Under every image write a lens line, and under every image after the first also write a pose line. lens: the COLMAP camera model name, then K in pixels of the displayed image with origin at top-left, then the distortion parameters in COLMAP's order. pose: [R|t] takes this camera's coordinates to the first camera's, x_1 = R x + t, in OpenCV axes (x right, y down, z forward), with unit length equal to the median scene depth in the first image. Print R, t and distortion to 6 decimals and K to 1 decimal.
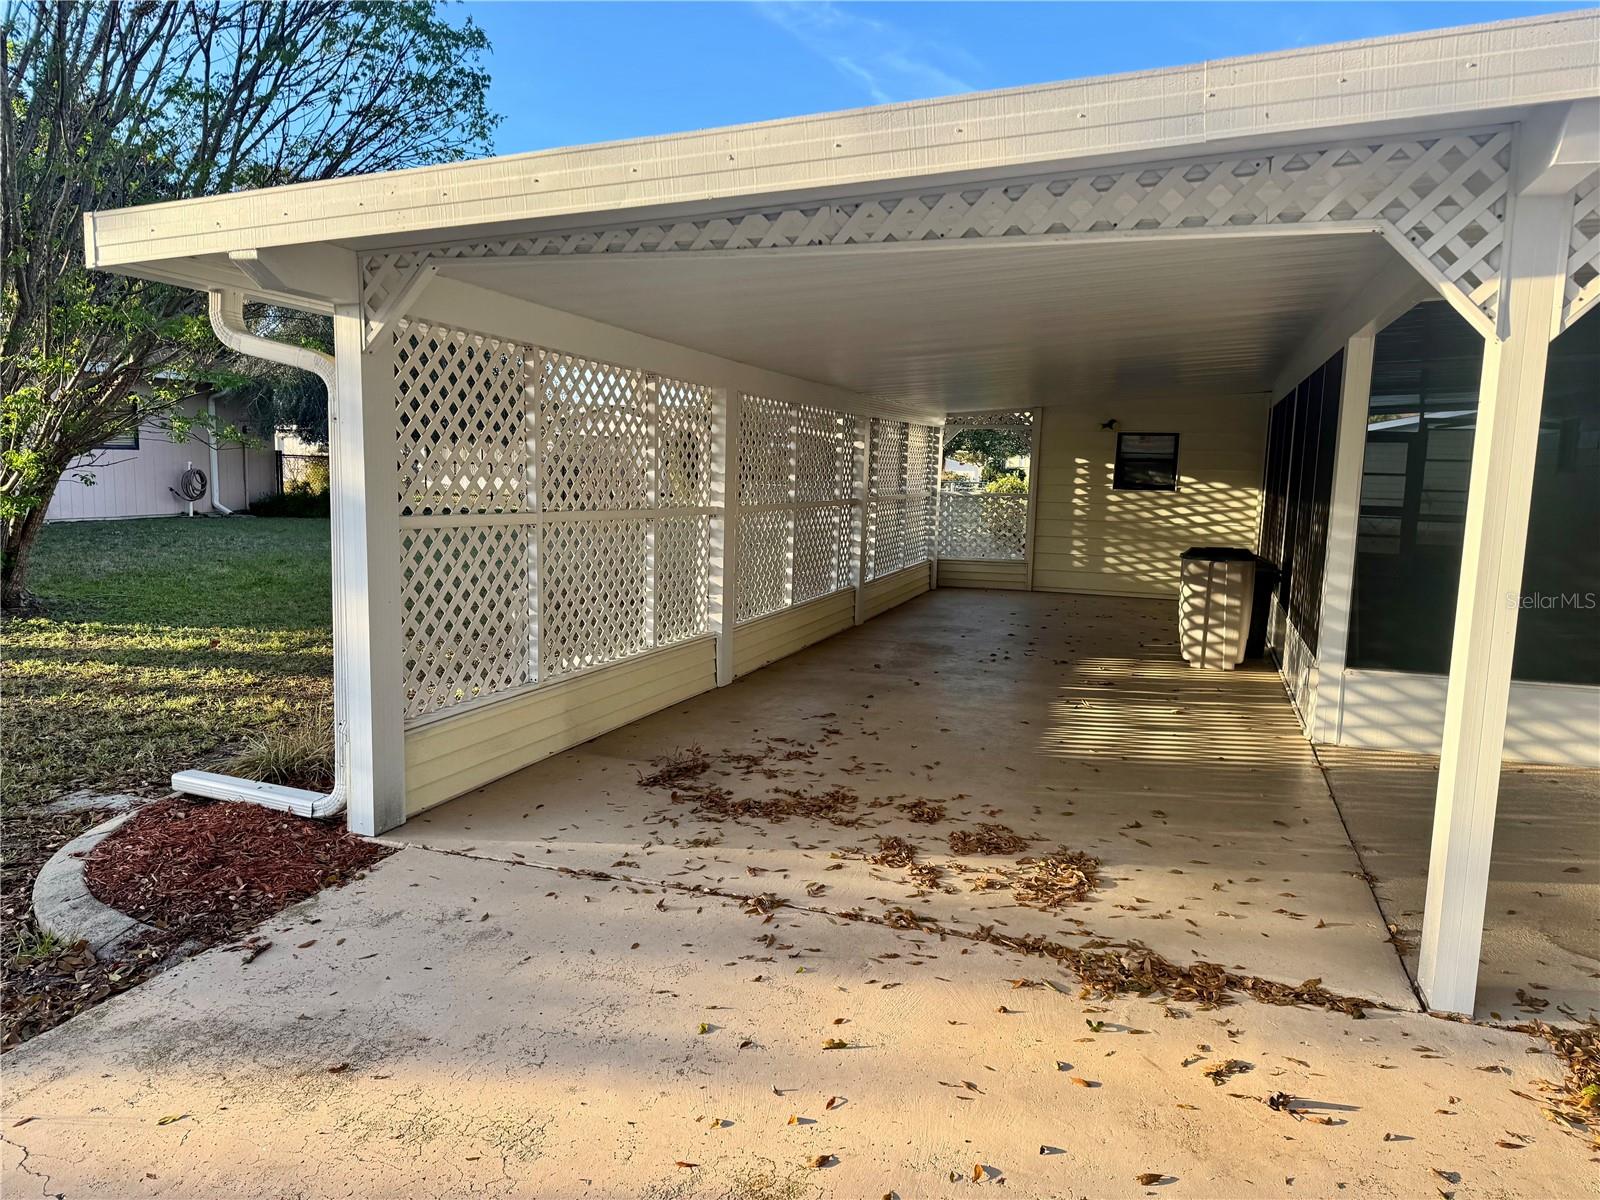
lens RADIAL K [[1119.1, 0, 800.0], [0, 1119.1, 600.0], [0, 0, 1]] dist [0.088538, -0.132974]
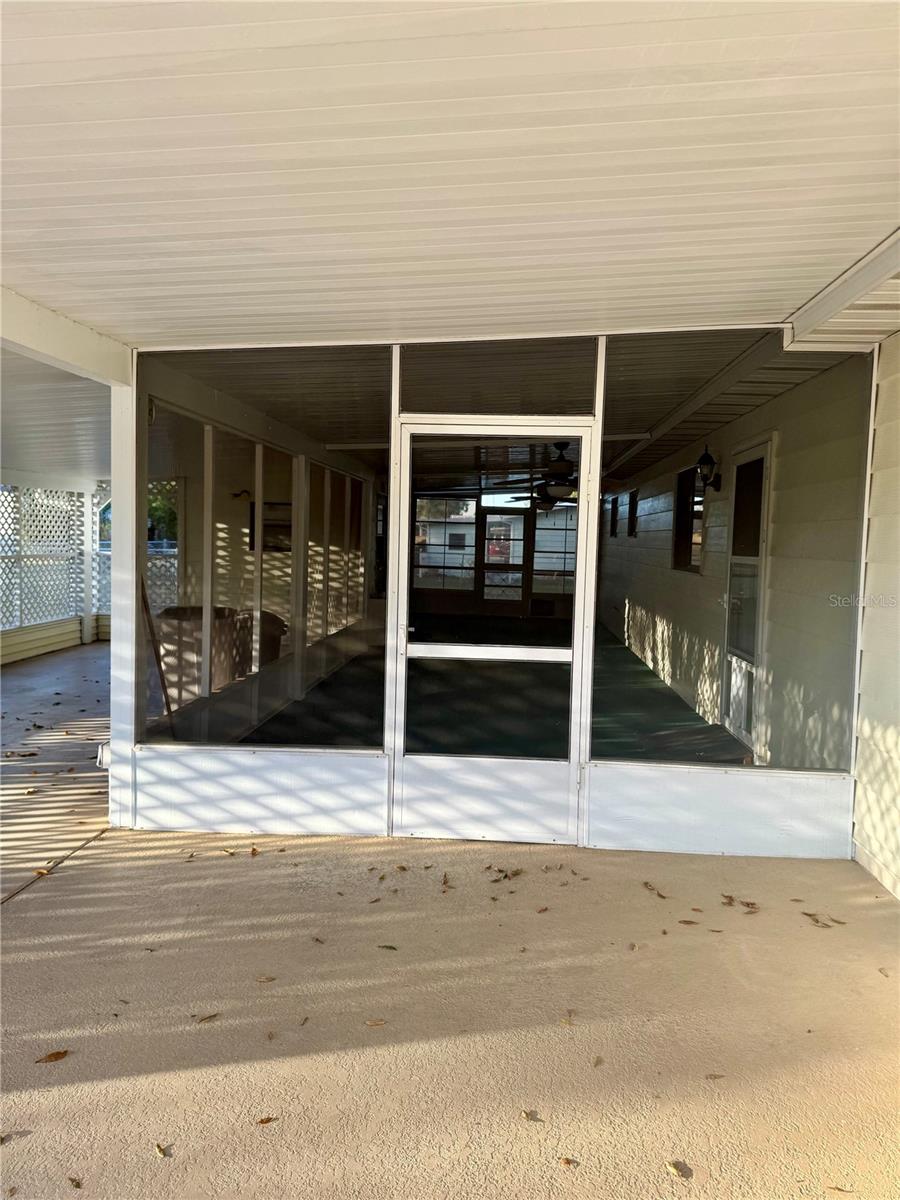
lens RADIAL K [[845.9, 0, 450.0], [0, 845.9, 600.0], [0, 0, 1]] dist [0.183841, 0.000115]
pose [[0.963680, -0.018351, 0.266429, 0.245444], [0.029010, 0.998926, -0.036126, -0.011032], [-0.265480, 0.042543, 0.963177, 0.110620]]
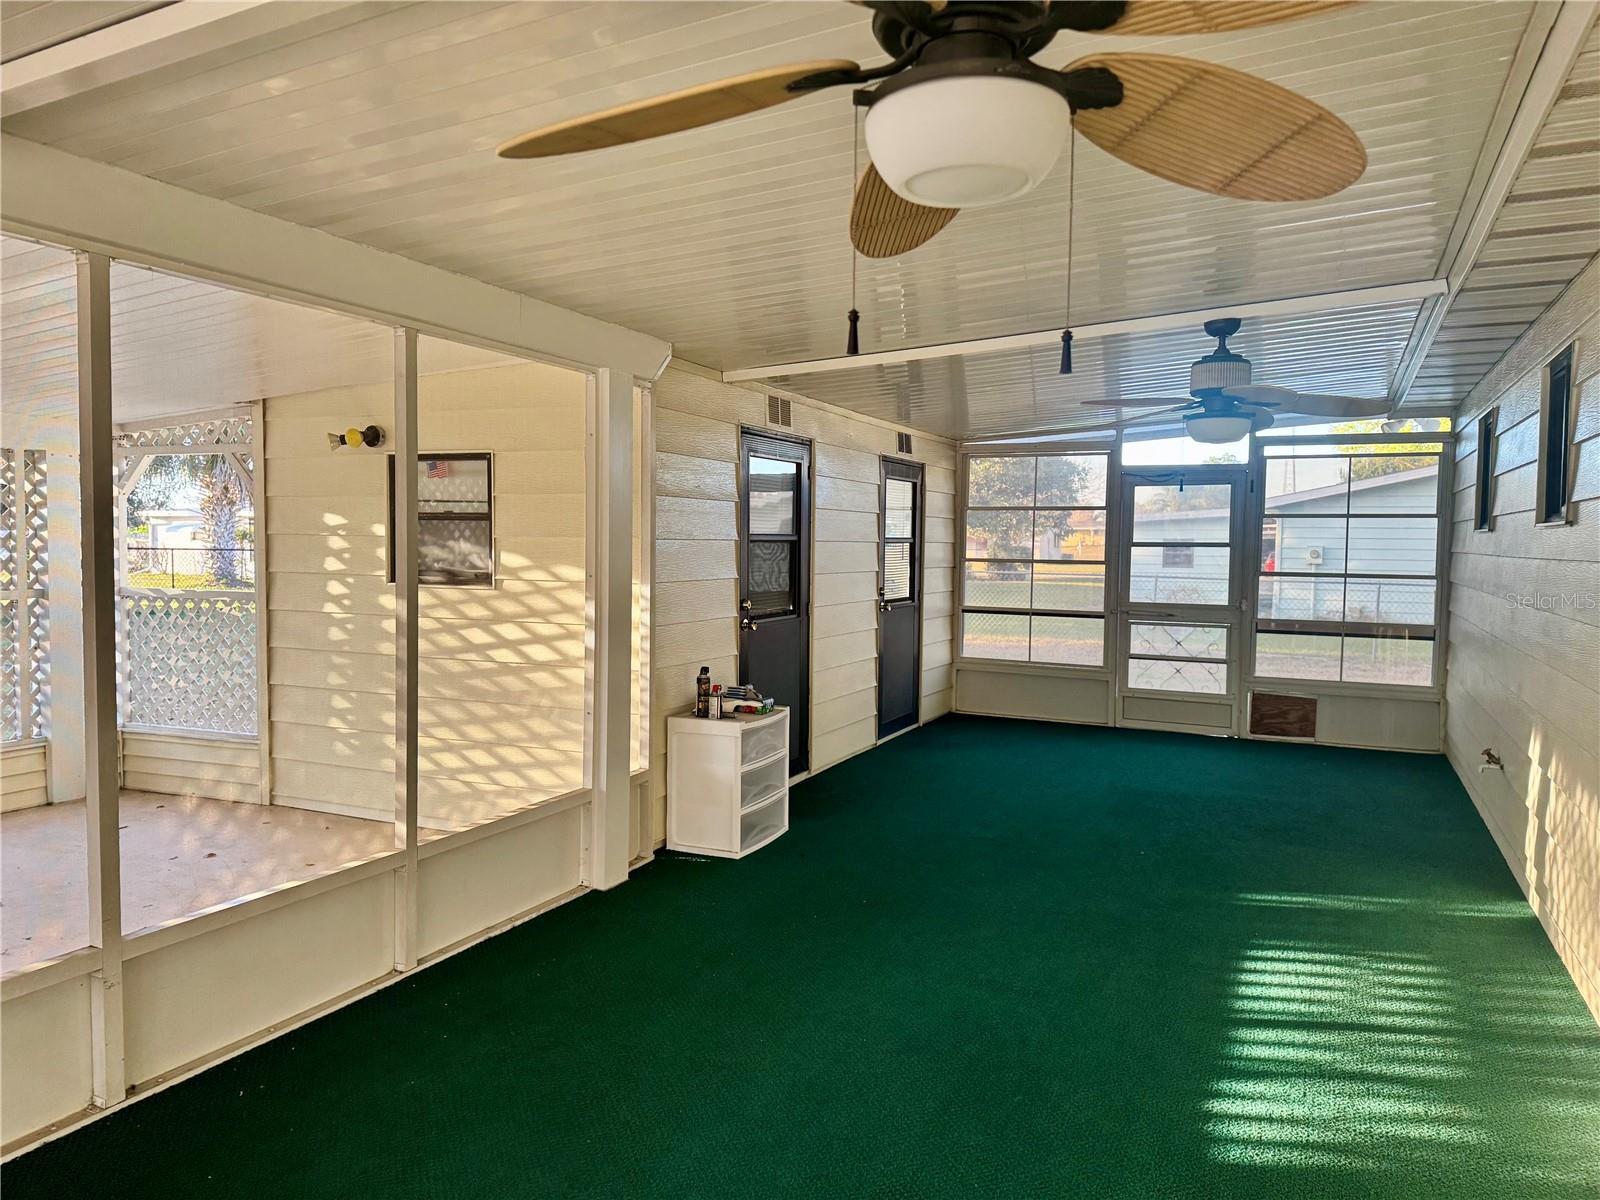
lens RADIAL K [[1119.1, 0, 800.0], [0, 1119.1, 600.0], [0, 0, 1]] dist [0.088538, -0.132974]
pose [[0.995609, -0.008720, -0.093198, 0.486988], [0.001970, 0.997383, -0.072274, -0.059995], [0.093585, 0.071773, 0.993021, 0.584474]]
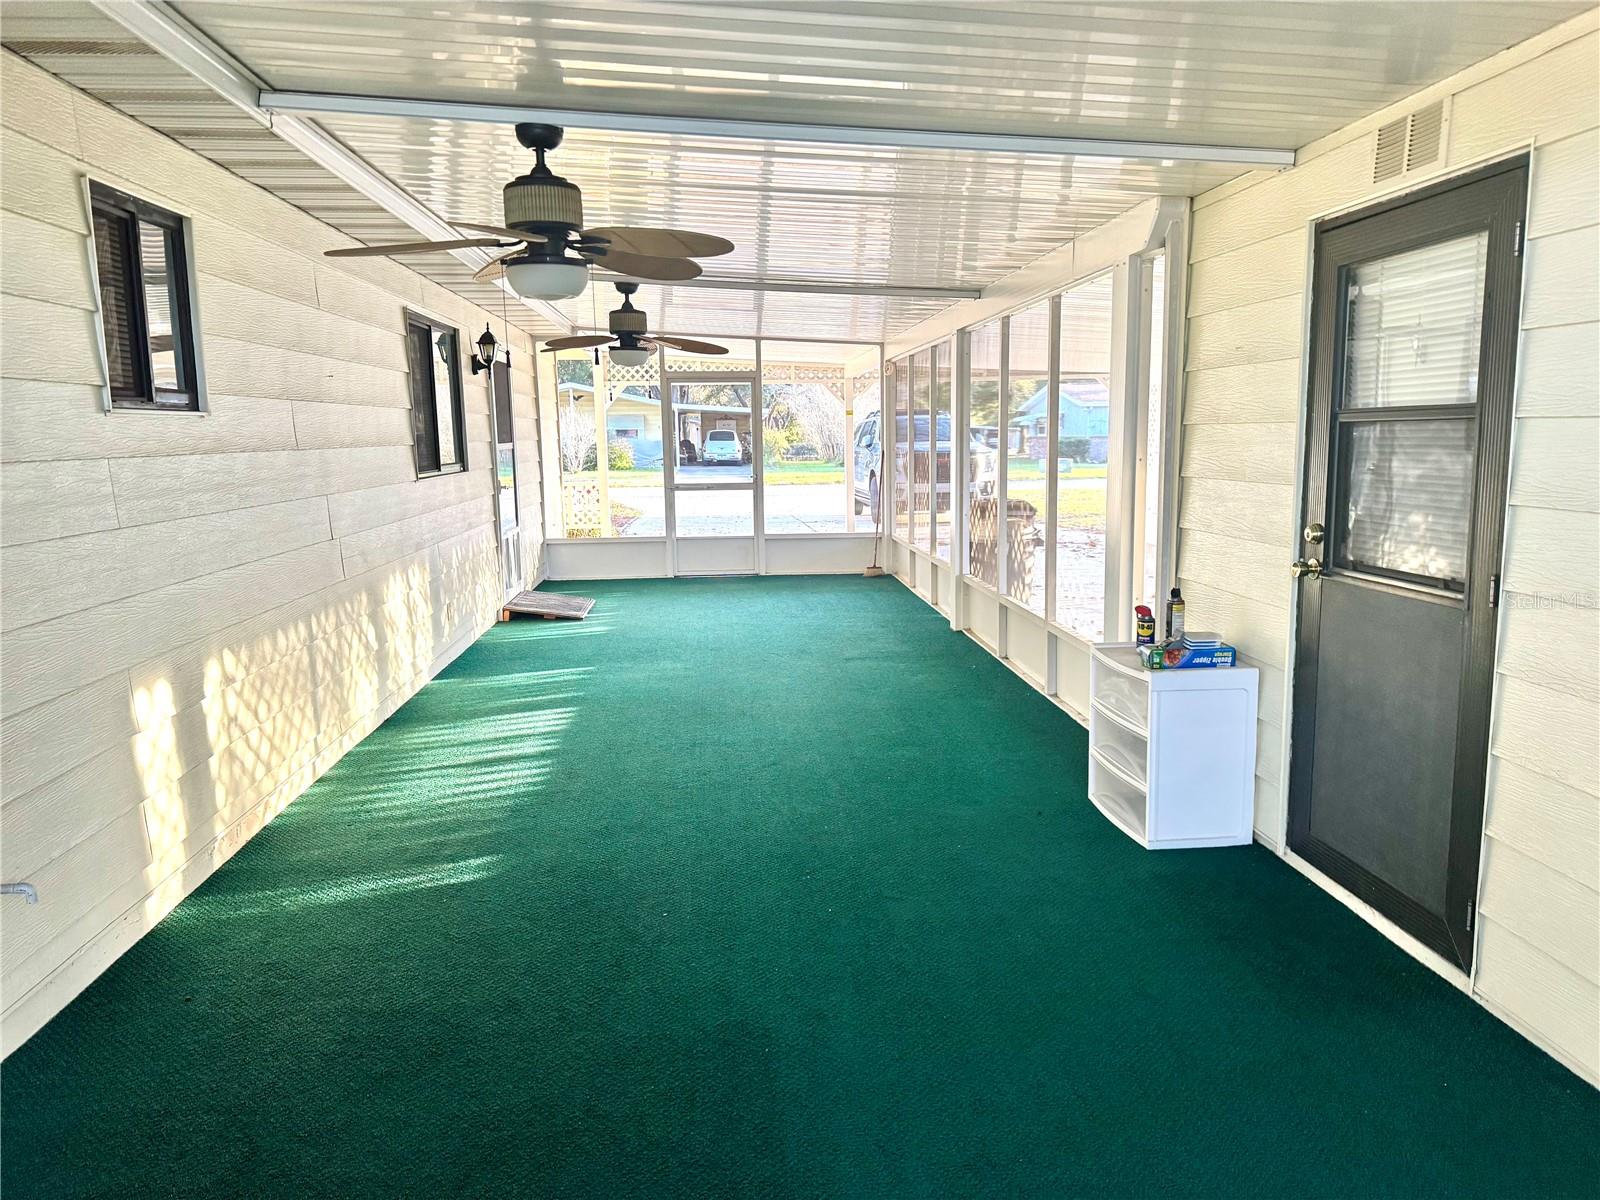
lens RADIAL K [[1119.1, 0, 800.0], [0, 1119.1, 600.0], [0, 0, 1]] dist [0.088538, -0.132974]
pose [[-0.911448, 0.048456, -0.408552, 0.648286], [-0.060822, 0.966258, 0.250291, -0.137752], [0.406895, 0.252977, -0.877747, 1.243175]]
